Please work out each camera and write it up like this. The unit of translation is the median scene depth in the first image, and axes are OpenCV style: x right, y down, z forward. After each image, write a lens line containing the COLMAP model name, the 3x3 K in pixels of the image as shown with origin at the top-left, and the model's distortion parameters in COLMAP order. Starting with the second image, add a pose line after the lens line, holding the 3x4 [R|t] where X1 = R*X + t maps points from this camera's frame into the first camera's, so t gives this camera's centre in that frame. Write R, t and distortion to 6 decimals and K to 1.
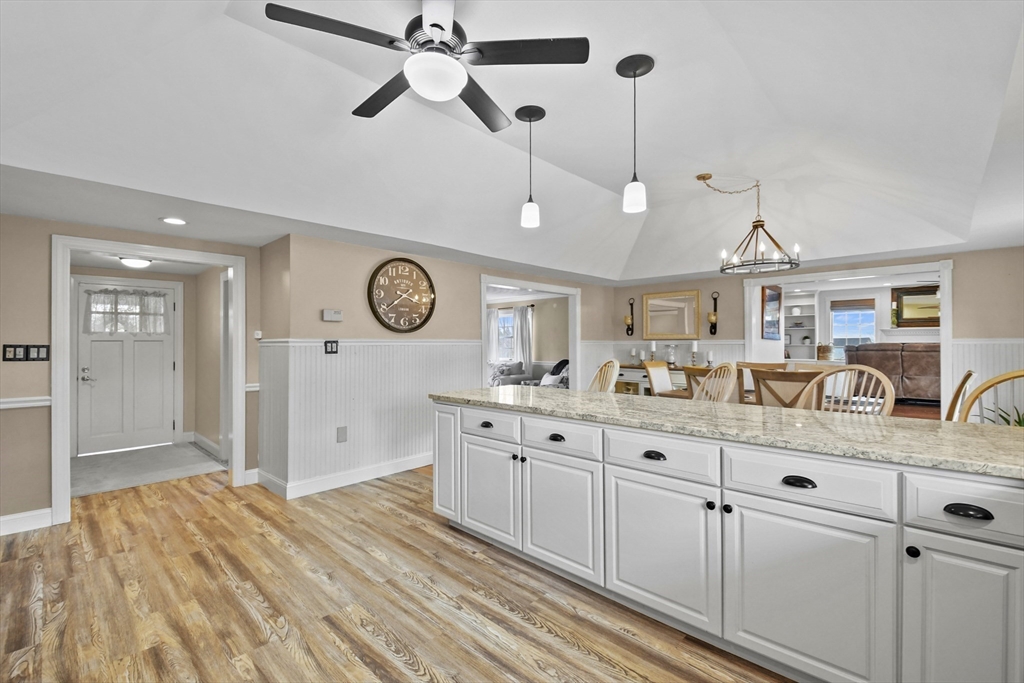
lens RADIAL K [[449.4, 0, 507.3], [0, 449.4, 340.7], [0, 0, 1]] dist [0.037533, -0.028171]
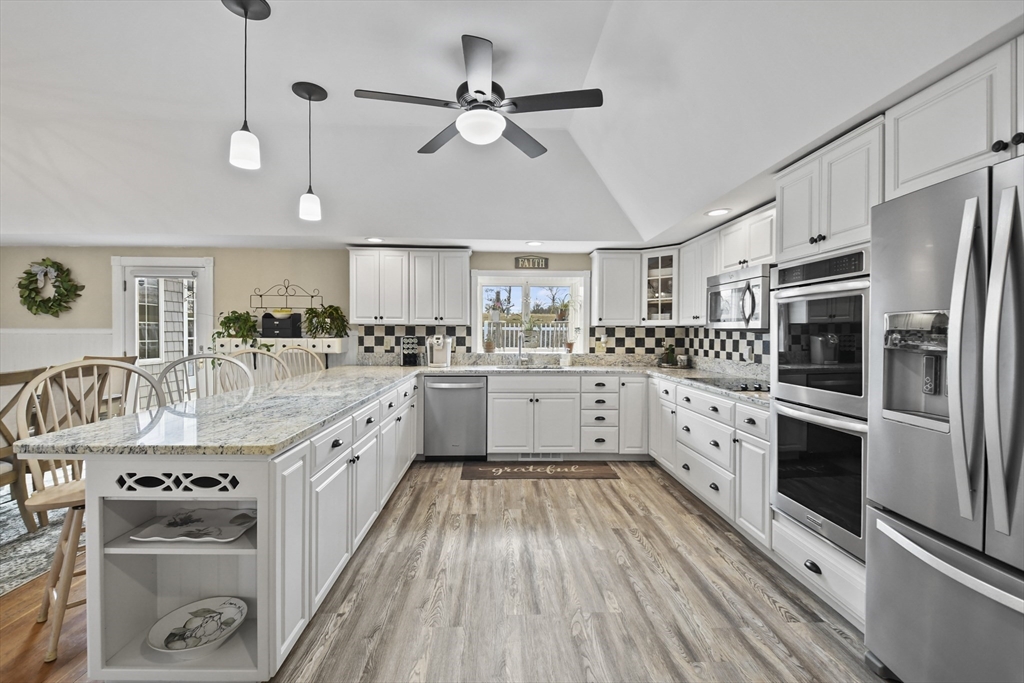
lens RADIAL K [[450.1, 0, 506.6], [0, 450.1, 336.3], [0, 0, 1]] dist [0.038825, -0.029602]
pose [[-0.715560, -0.008506, 0.698500, -0.704311], [-0.007311, 0.999962, 0.004688, -0.001467], [-0.698513, -0.001752, -0.715595, 1.193151]]
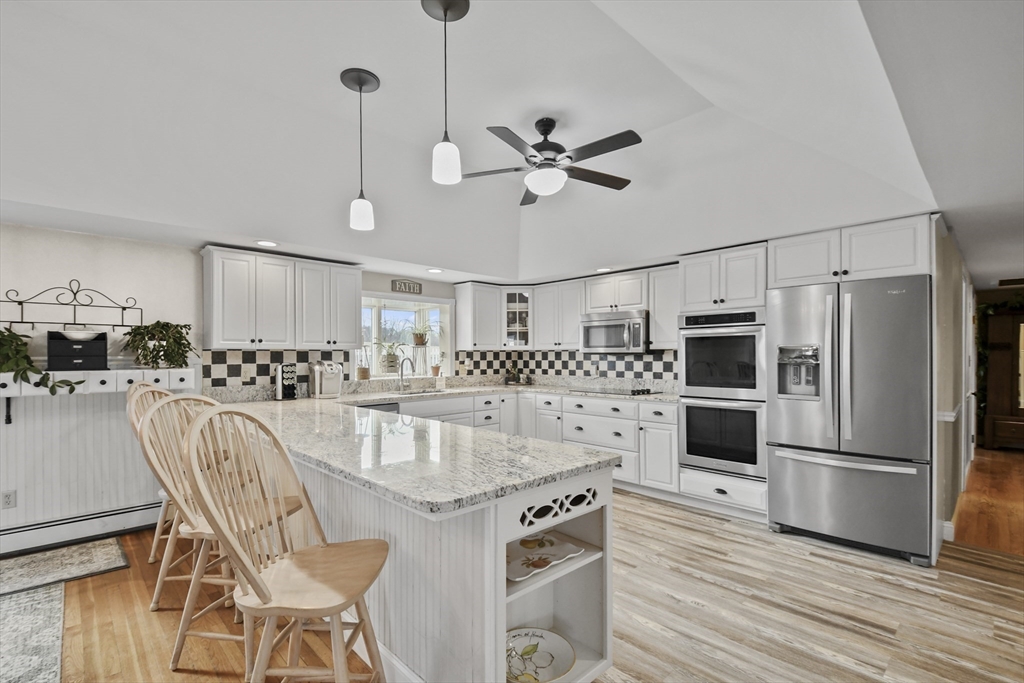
lens RADIAL K [[463.3, 0, 506.3], [0, 463.3, 356.0], [0, 0, 1]] dist [0.066956, -0.055867]
pose [[-0.999129, 0.007053, 0.041124, -0.057422], [0.006939, 0.999972, -0.002927, -0.004995], [-0.041144, -0.002639, -0.999150, 1.619529]]
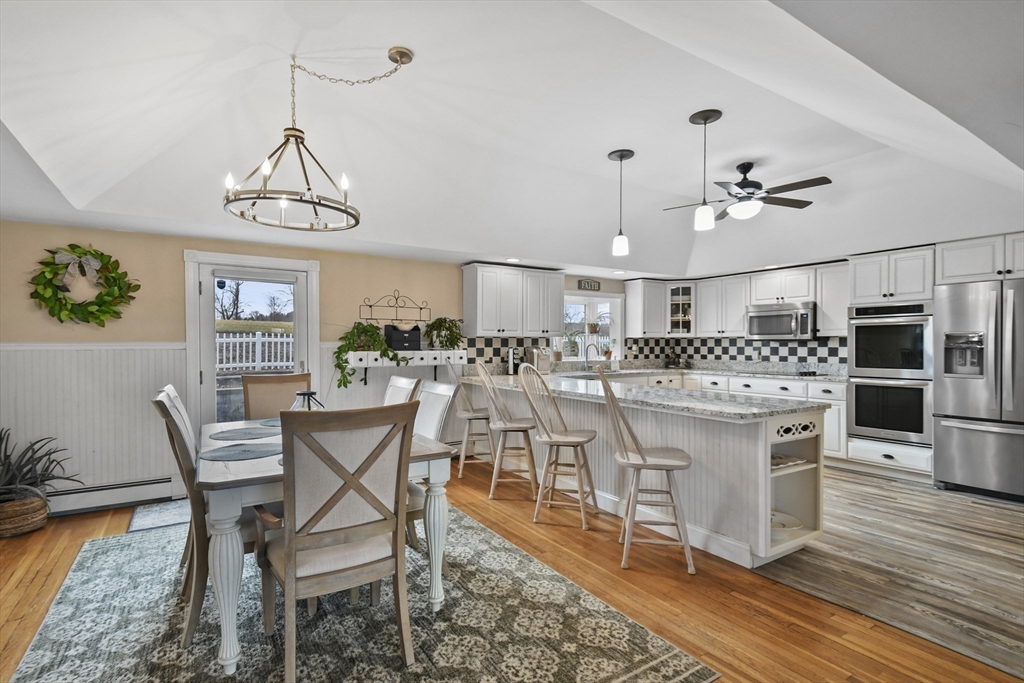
lens RADIAL K [[496.0, 0, 506.3], [0, 496.0, 349.5], [0, 0, 1]] dist [0.035123, -0.024070]
pose [[-0.973065, 0.002716, 0.230514, 0.219660], [0.004139, 0.999975, 0.005692, 0.004914], [-0.230492, 0.006493, -0.973052, 2.137780]]
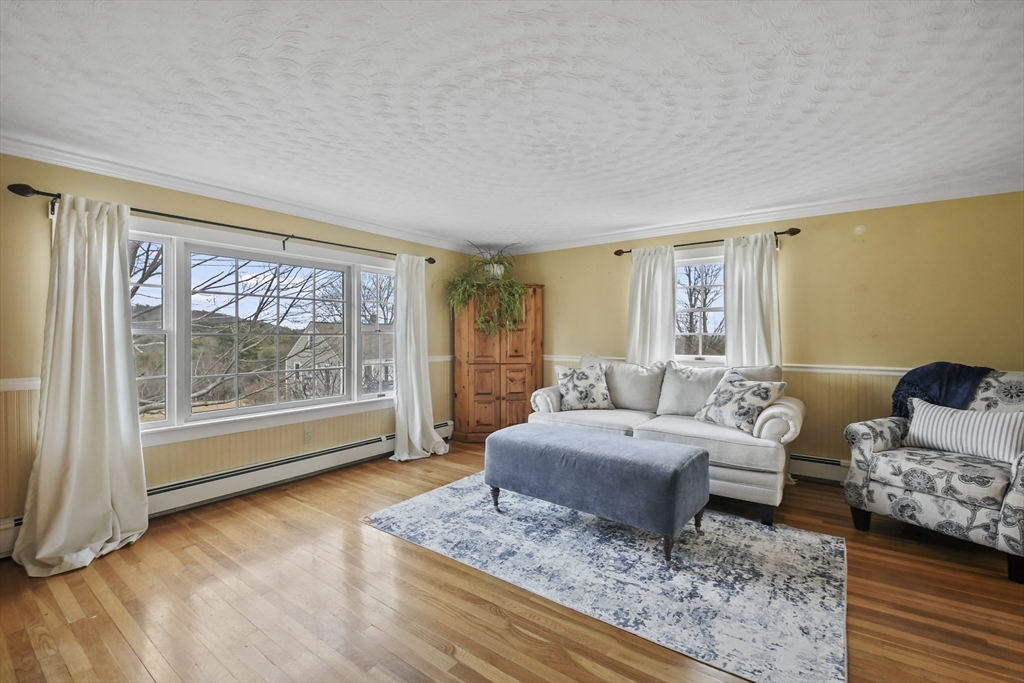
lens RADIAL K [[449.4, 0, 507.3], [0, 449.4, 340.7], [0, 0, 1]] dist [0.037533, -0.028171]
pose [[0.991835, 0.005322, 0.127417, -0.725039], [-0.007883, 0.999777, 0.019597, 0.046826], [-0.127284, -0.020441, 0.991656, 1.660733]]
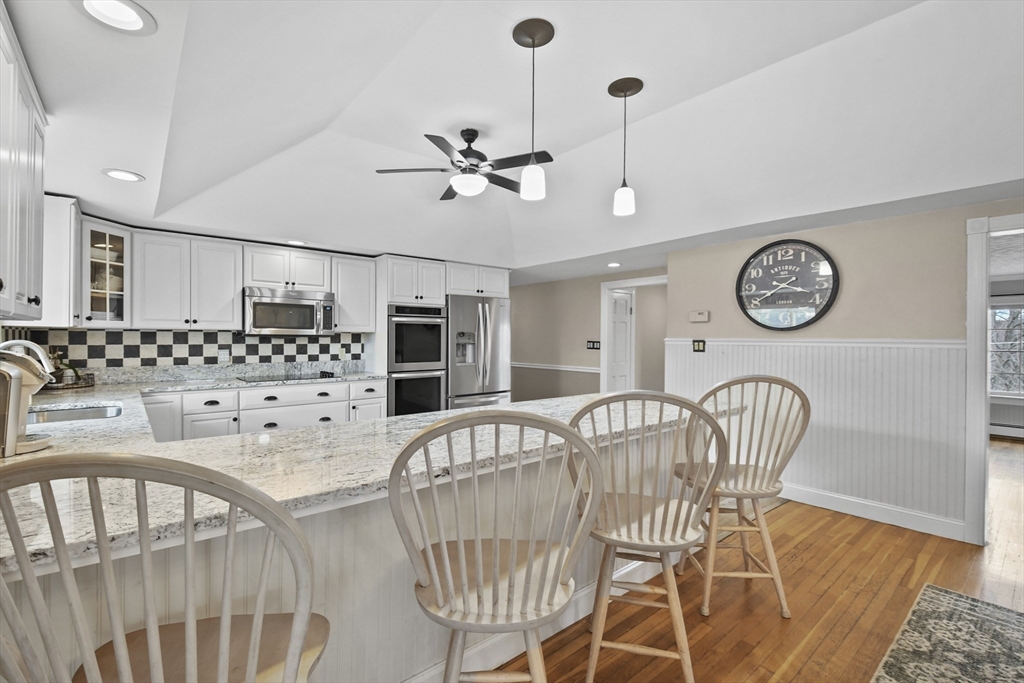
lens RADIAL K [[449.4, 0, 507.3], [0, 449.4, 340.7], [0, 0, 1]] dist [0.037533, -0.028171]
pose [[-0.106334, 0.009176, -0.994288, 0.948358], [0.002493, 0.999957, 0.008961, -0.010914], [0.994327, -0.001526, -0.106352, 0.846915]]
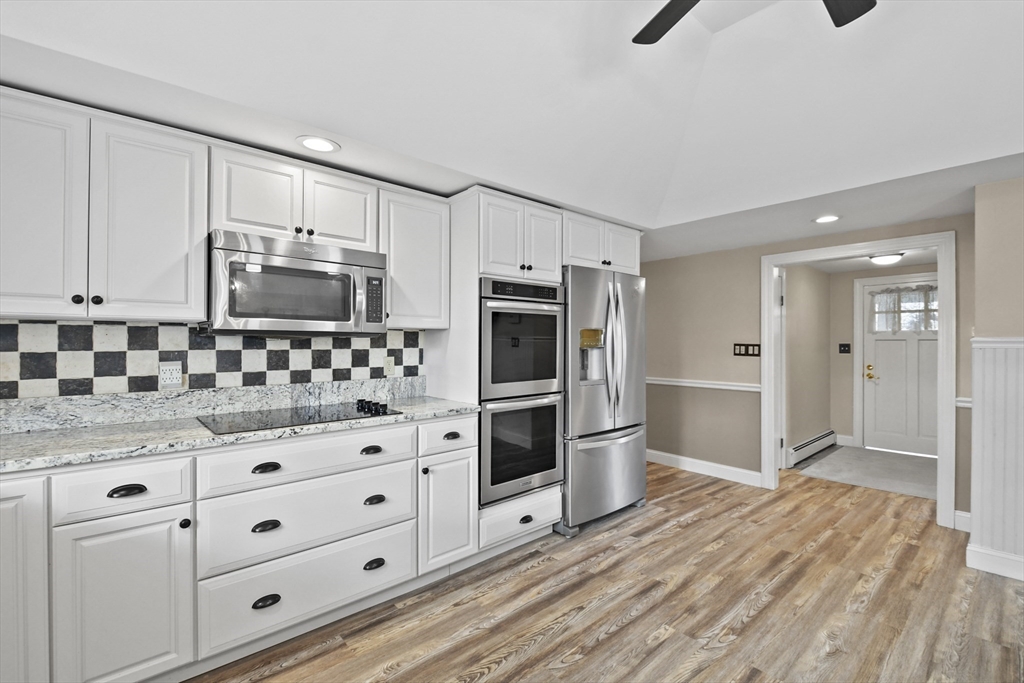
lens RADIAL K [[449.4, 0, 507.3], [0, 449.4, 340.7], [0, 0, 1]] dist [0.037533, -0.028171]
pose [[-0.080594, -0.000303, -0.996747, 0.322979], [0.004677, 0.999989, -0.000682, -0.002379], [0.996736, -0.004717, -0.080592, 0.413786]]
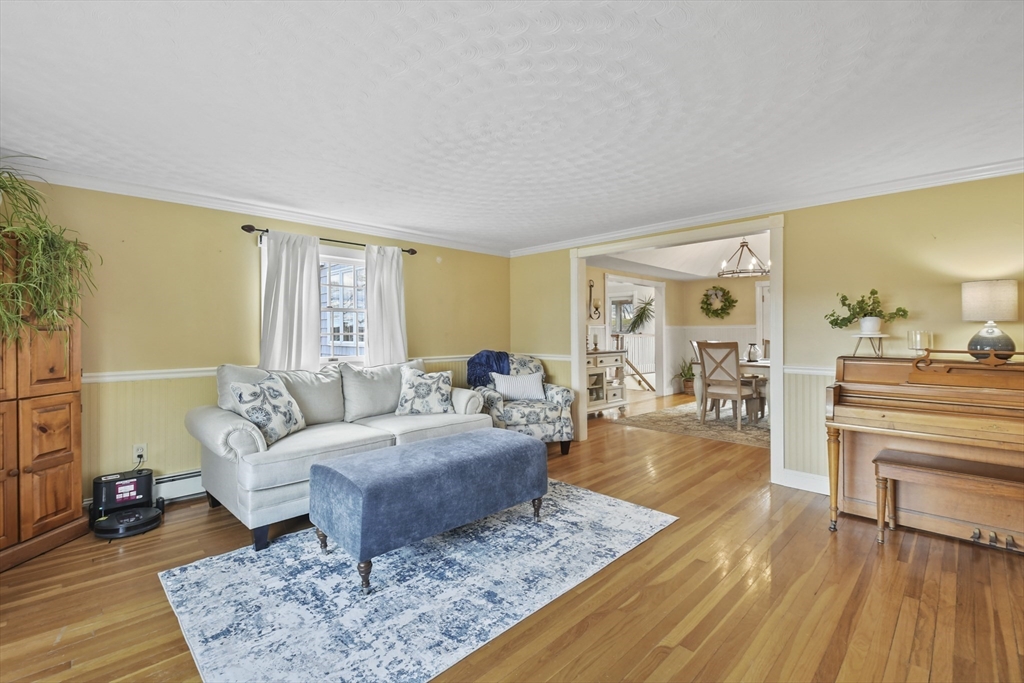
lens RADIAL K [[455.2, 0, 504.0], [0, 455.2, 330.4], [0, 0, 1]] dist [0.041664, -0.029760]
pose [[0.023441, 0.007559, 0.999697, -1.305302], [-0.003696, 0.999965, -0.007474, 0.046482], [-0.999718, -0.003520, 0.023468, 2.405810]]
